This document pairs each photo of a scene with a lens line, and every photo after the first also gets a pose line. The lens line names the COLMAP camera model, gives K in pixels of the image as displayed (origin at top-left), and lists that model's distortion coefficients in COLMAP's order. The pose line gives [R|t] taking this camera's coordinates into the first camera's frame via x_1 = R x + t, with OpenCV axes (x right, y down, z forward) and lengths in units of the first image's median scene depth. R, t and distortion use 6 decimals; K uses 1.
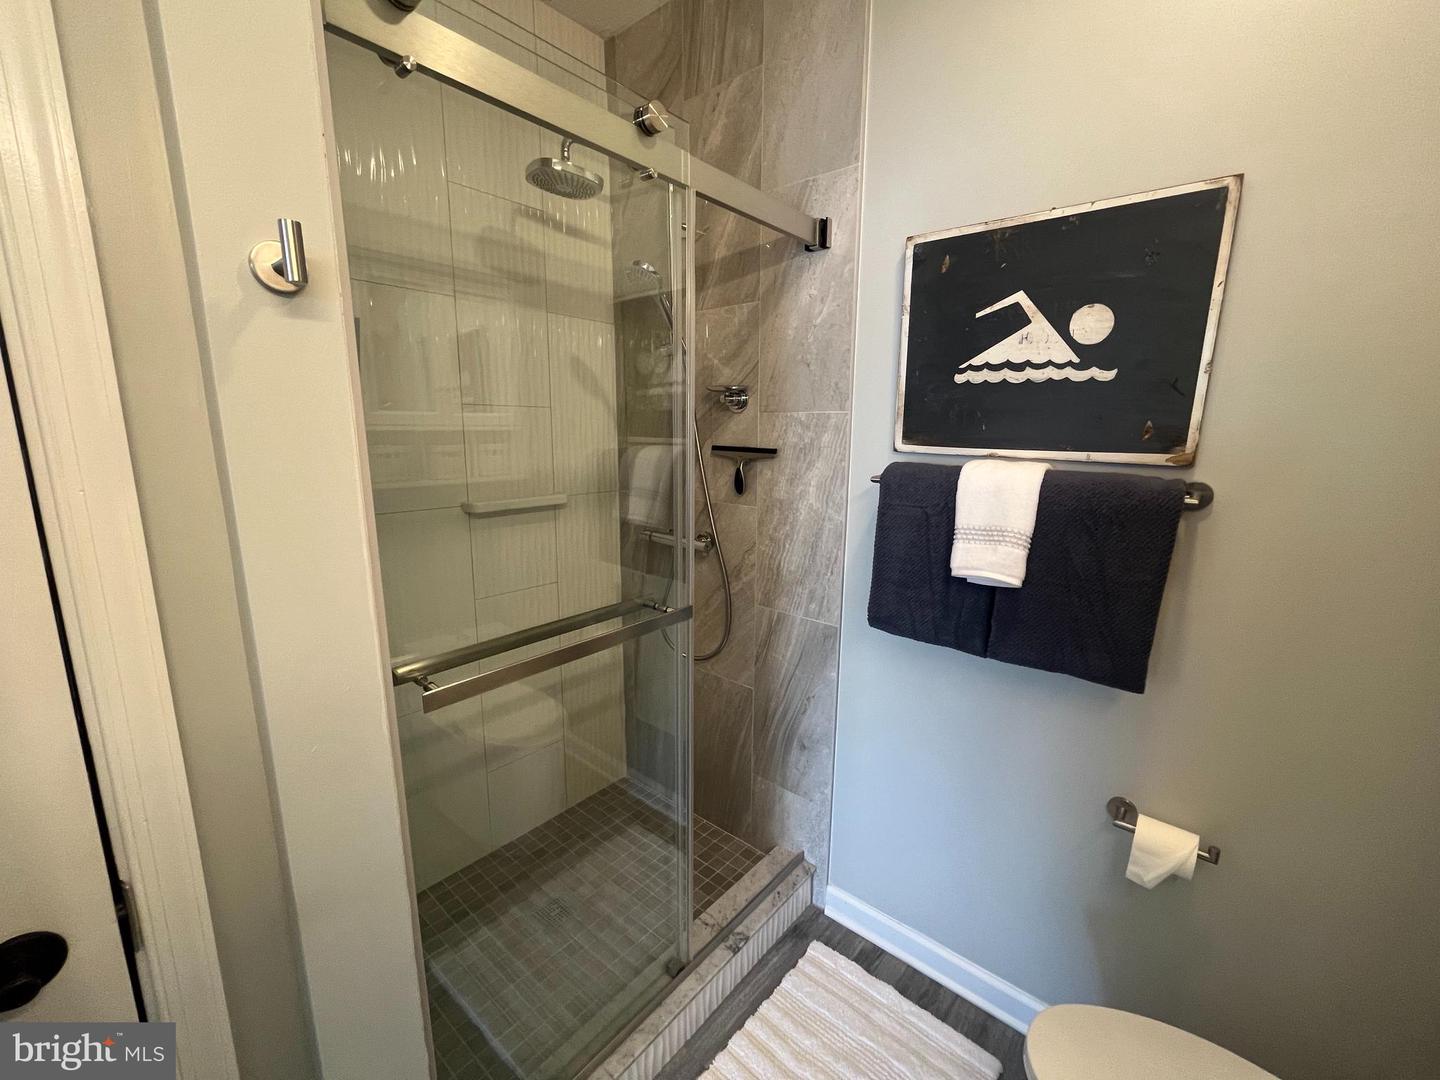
lens RADIAL K [[583.1, 0, 728.4], [0, 583.1, 539.4], [0, 0, 1]] dist [-0.002395, -0.000436]
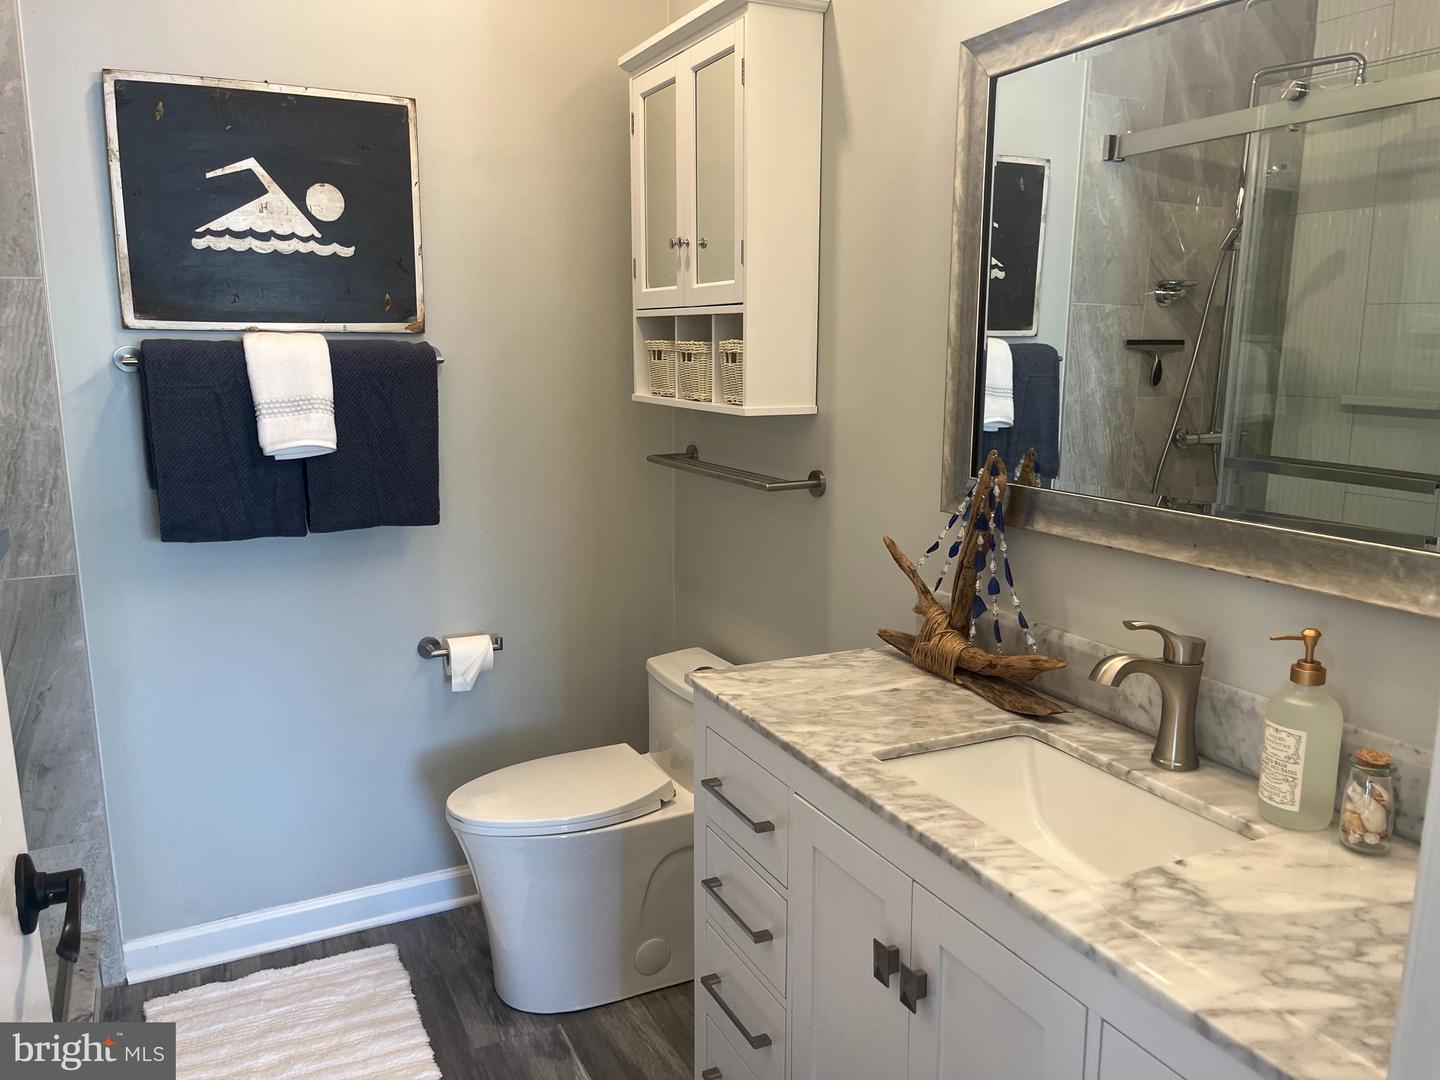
lens RADIAL K [[1086.5, 0, 722.0], [0, 1086.5, 542.5], [0, 0, 1]] dist [0.061070, -0.085089]
pose [[0.406288, -0.181987, 0.895439, -0.930828], [0.181162, 0.976555, 0.116275, 0.129565], [-0.895606, 0.114978, 0.429732, -0.416767]]
